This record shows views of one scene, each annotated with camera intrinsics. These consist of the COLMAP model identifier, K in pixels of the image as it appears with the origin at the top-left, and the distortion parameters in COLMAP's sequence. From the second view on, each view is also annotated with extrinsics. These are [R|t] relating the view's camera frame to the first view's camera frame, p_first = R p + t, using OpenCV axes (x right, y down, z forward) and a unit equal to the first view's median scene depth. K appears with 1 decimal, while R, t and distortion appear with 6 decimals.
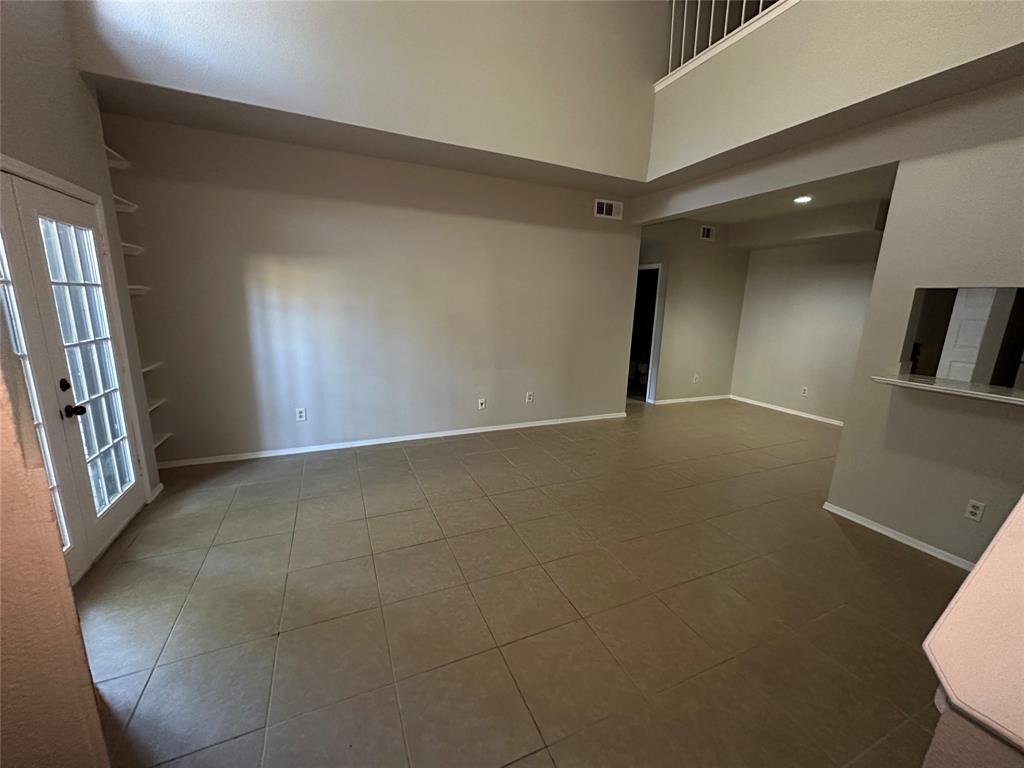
lens RADIAL K [[405.3, 0, 510.5], [0, 405.3, 386.2], [0, 0, 1]] dist [0.000264, 0.000033]
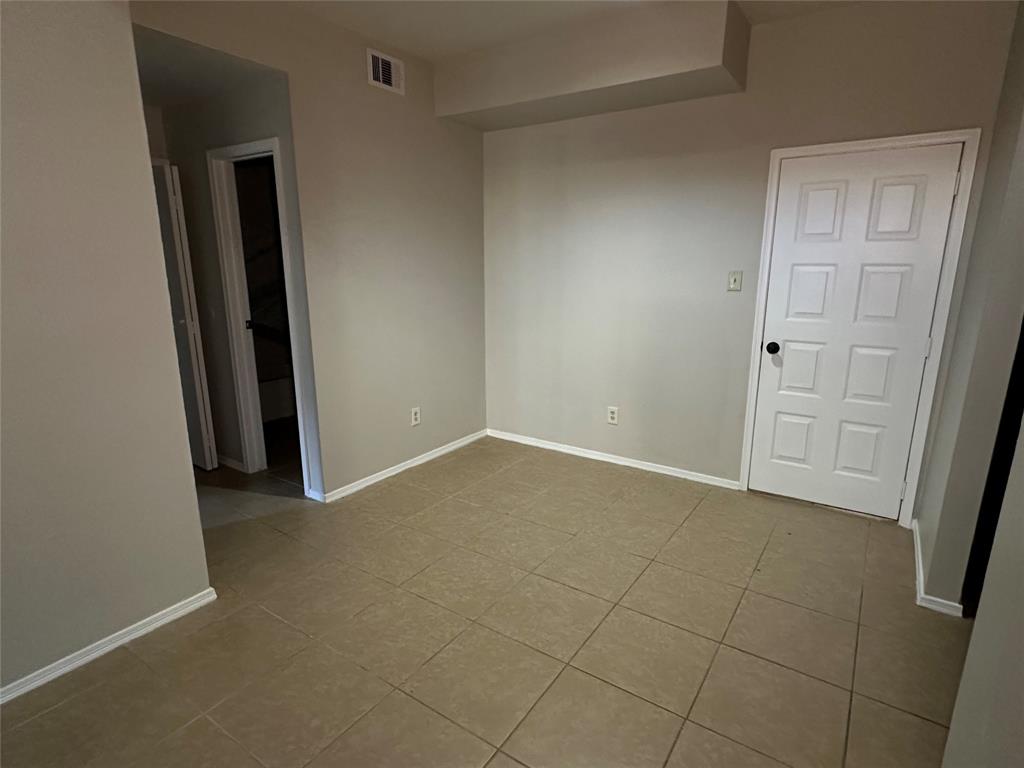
lens RADIAL K [[544.2, 0, 513.1], [0, 544.2, 384.2], [0, 0, 1]] dist [-0.000345, -0.000096]
pose [[0.851346, -0.150490, 0.502556, 0.265029], [0.132205, 0.988598, 0.072077, -0.085650], [-0.507673, 0.005078, 0.861535, 0.449164]]
